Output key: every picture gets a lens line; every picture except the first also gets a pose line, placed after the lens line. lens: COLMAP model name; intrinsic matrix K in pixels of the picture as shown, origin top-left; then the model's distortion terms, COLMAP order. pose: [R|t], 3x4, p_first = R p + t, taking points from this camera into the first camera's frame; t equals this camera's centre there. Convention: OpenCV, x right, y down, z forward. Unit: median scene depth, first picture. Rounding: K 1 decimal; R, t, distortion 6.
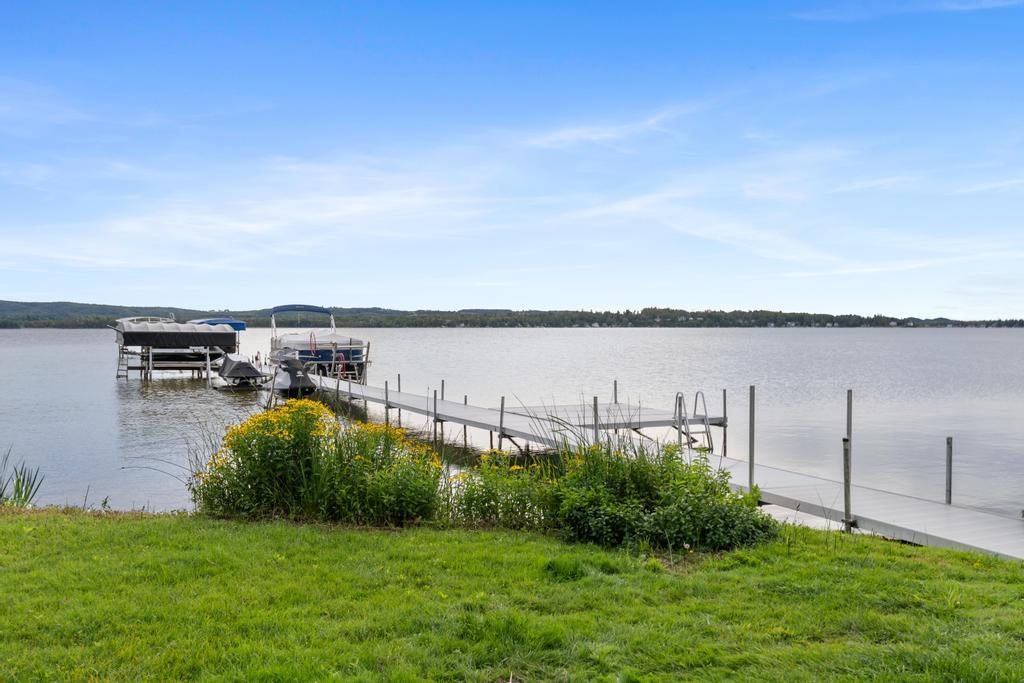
lens RADIAL K [[962.7, 0, 513.1], [0, 962.7, 342.0], [0, 0, 1]] dist [0.007414, 0.000000]
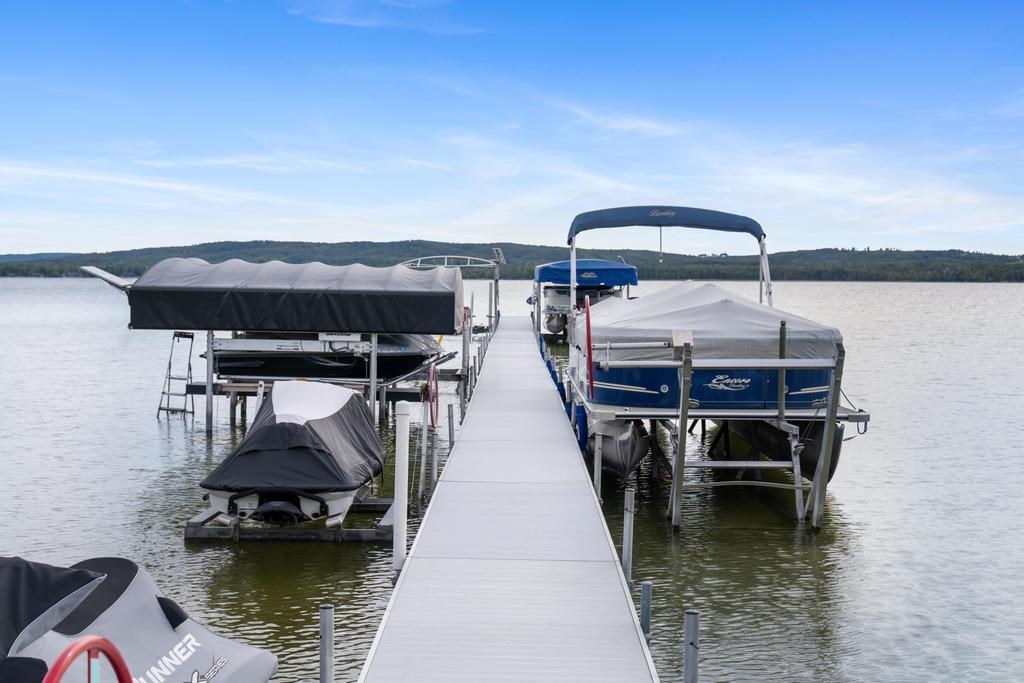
lens RADIAL K [[1441.0, 0, 513.9], [0, 1441.0, 340.4], [0, 0, 1]] dist [0.123755, 0.000000]
pose [[0.907071, 0.025190, -0.420223, -0.067116], [-0.014250, 0.999473, 0.029154, -0.008321], [0.420736, -0.020457, 0.906953, 0.578423]]
